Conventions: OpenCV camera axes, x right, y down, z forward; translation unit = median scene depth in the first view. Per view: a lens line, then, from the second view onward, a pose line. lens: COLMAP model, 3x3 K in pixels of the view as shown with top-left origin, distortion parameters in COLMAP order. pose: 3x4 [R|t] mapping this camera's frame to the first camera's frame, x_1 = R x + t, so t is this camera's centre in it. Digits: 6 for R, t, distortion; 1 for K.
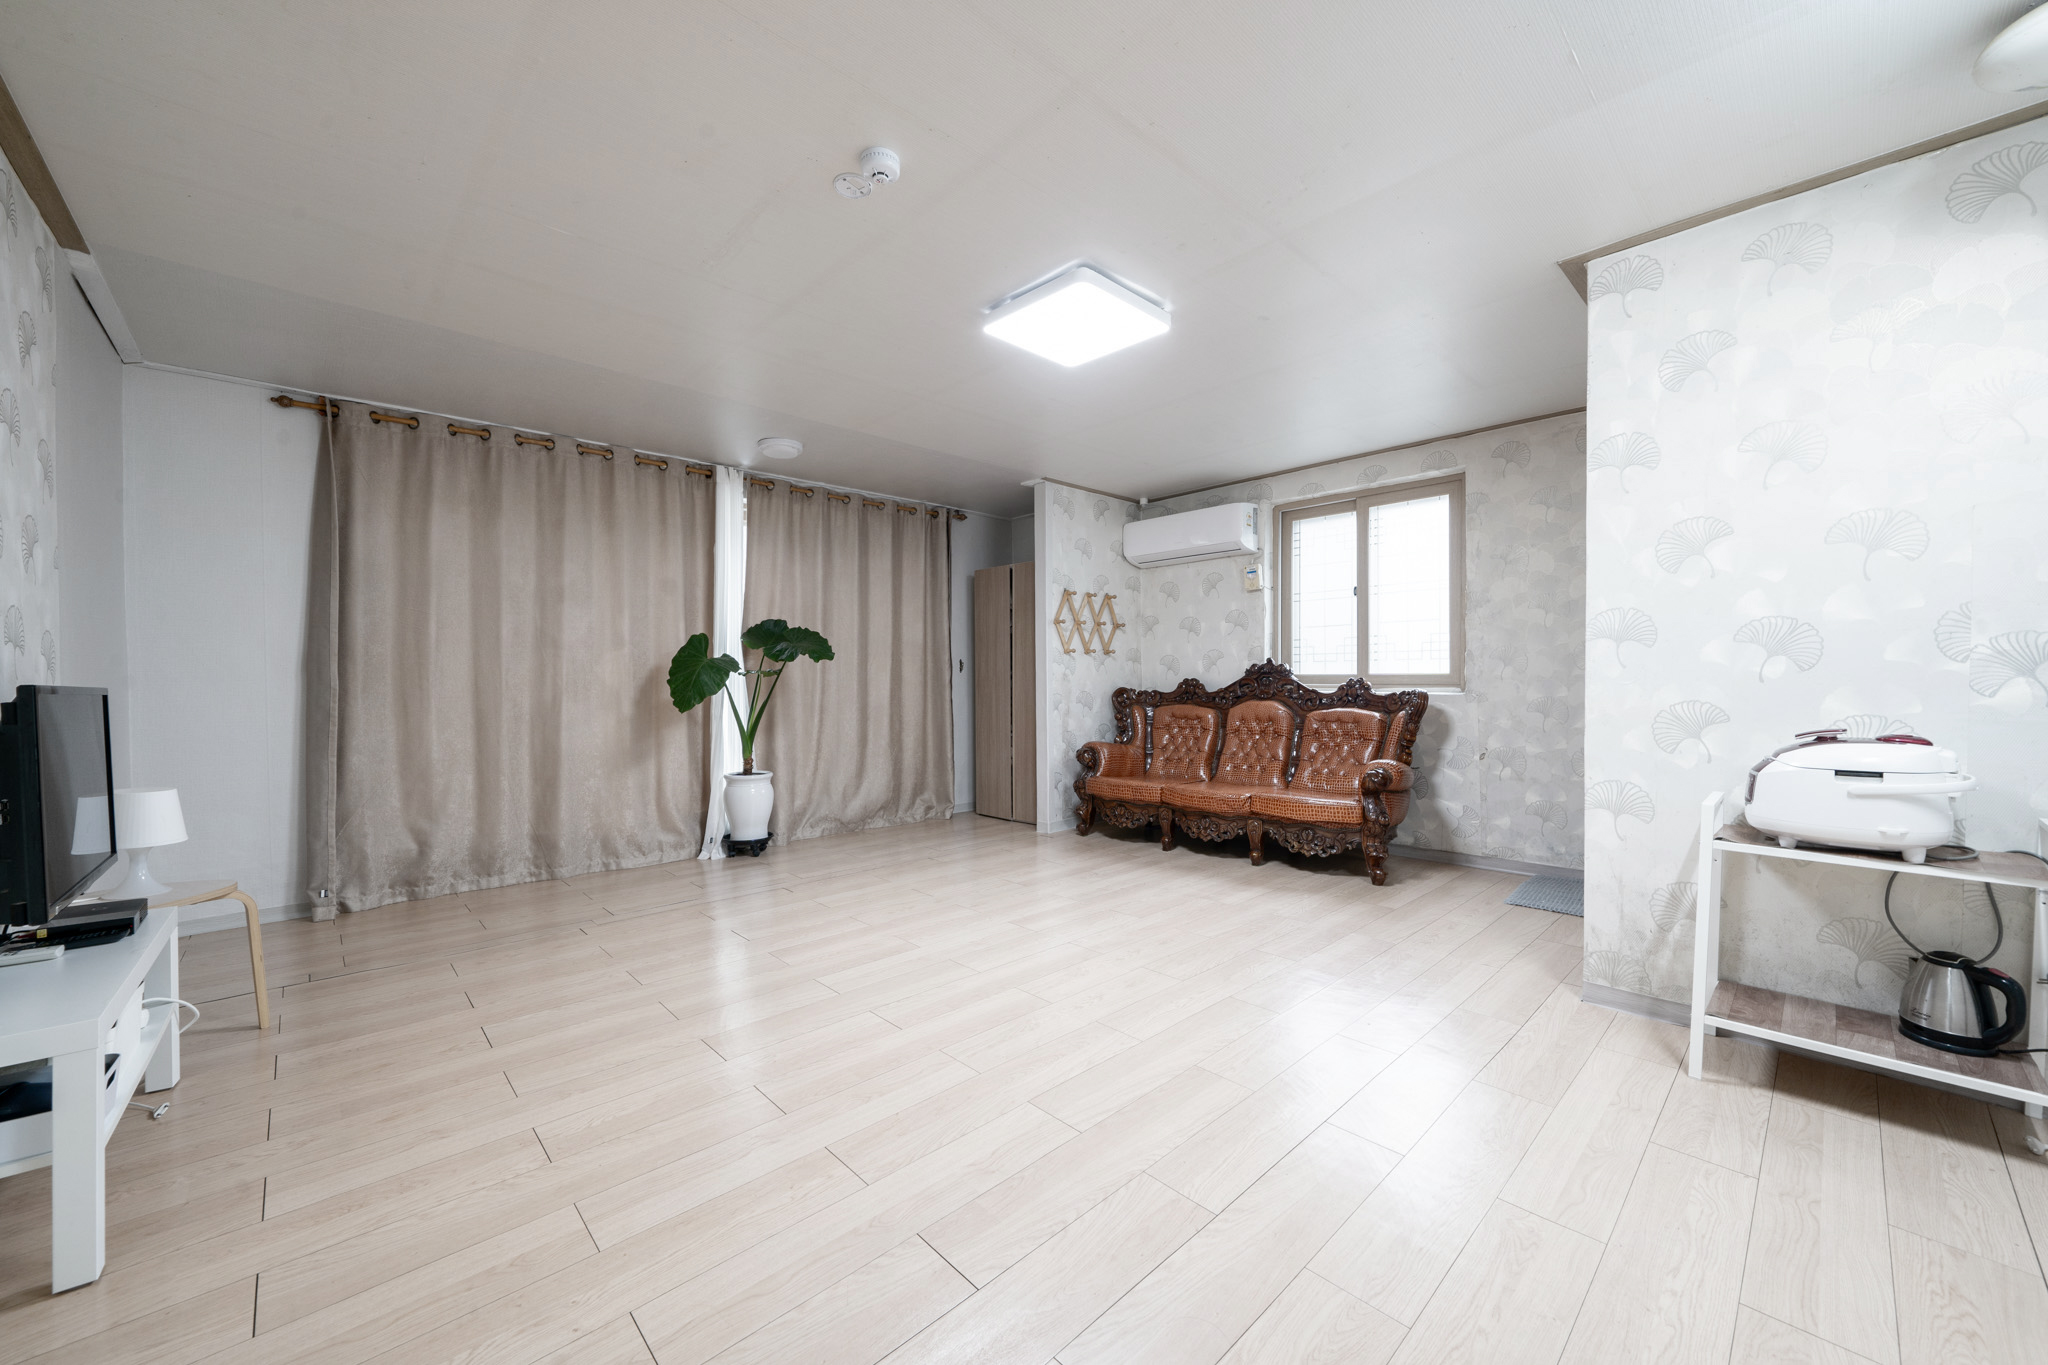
lens RADIAL K [[758.0, 0, 1010.4], [0, 758.0, 679.3], [0, 0, 1]] dist [-0.000121, -0.000041]
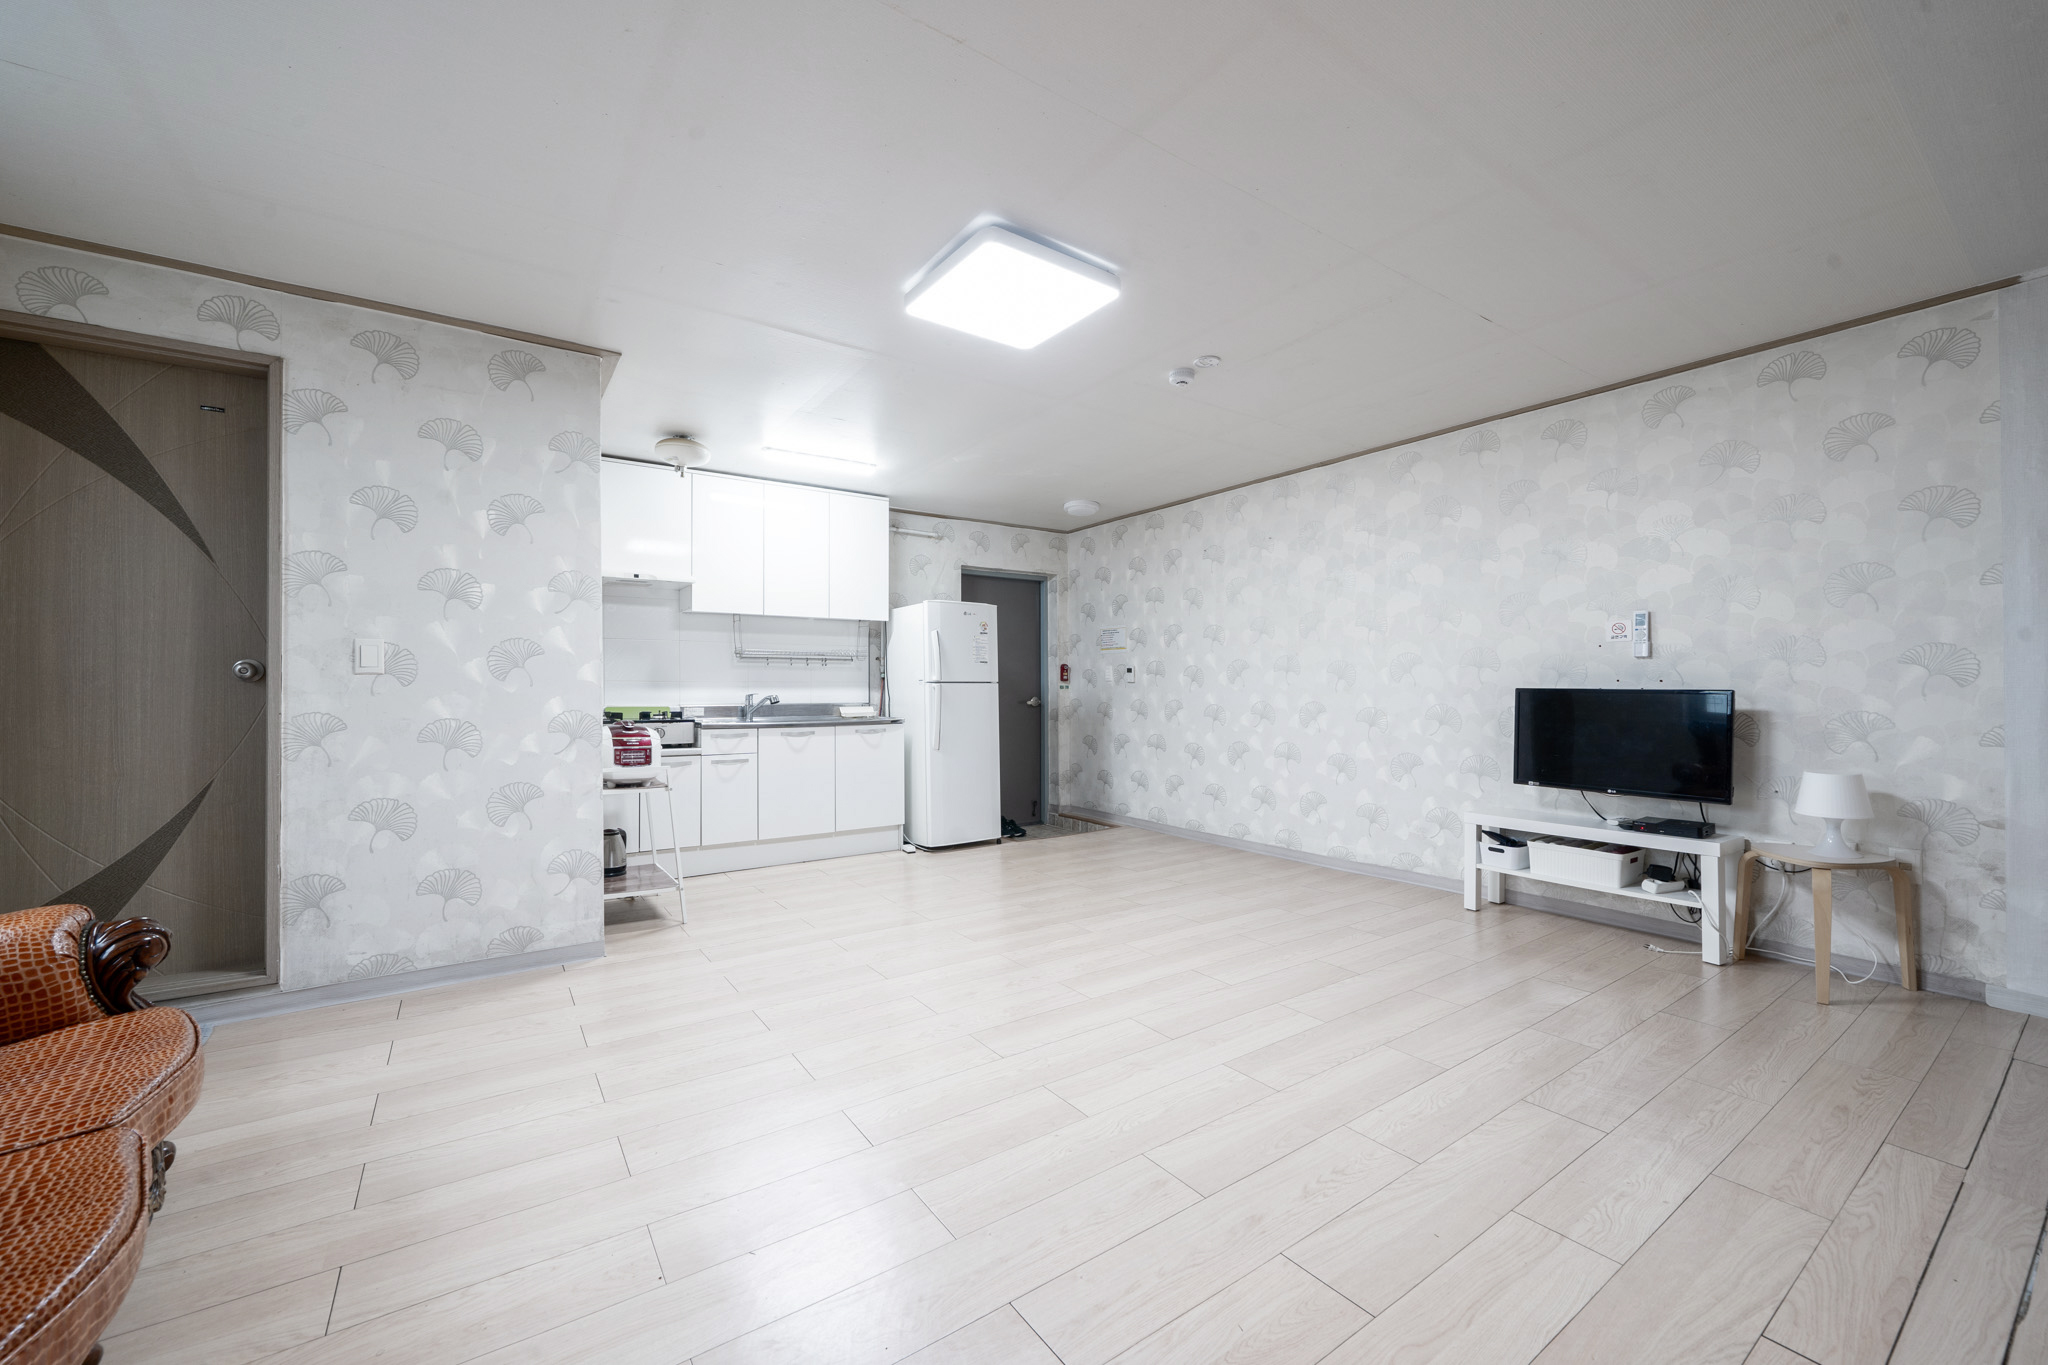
lens RADIAL K [[758.0, 0, 1010.4], [0, 758.0, 679.3], [0, 0, 1]] dist [-0.000121, -0.000041]
pose [[-0.986342, 0.007606, 0.164535, -0.043098], [0.005128, 0.999867, -0.015479, 0.016142], [-0.164631, -0.014423, -0.986250, 1.672503]]
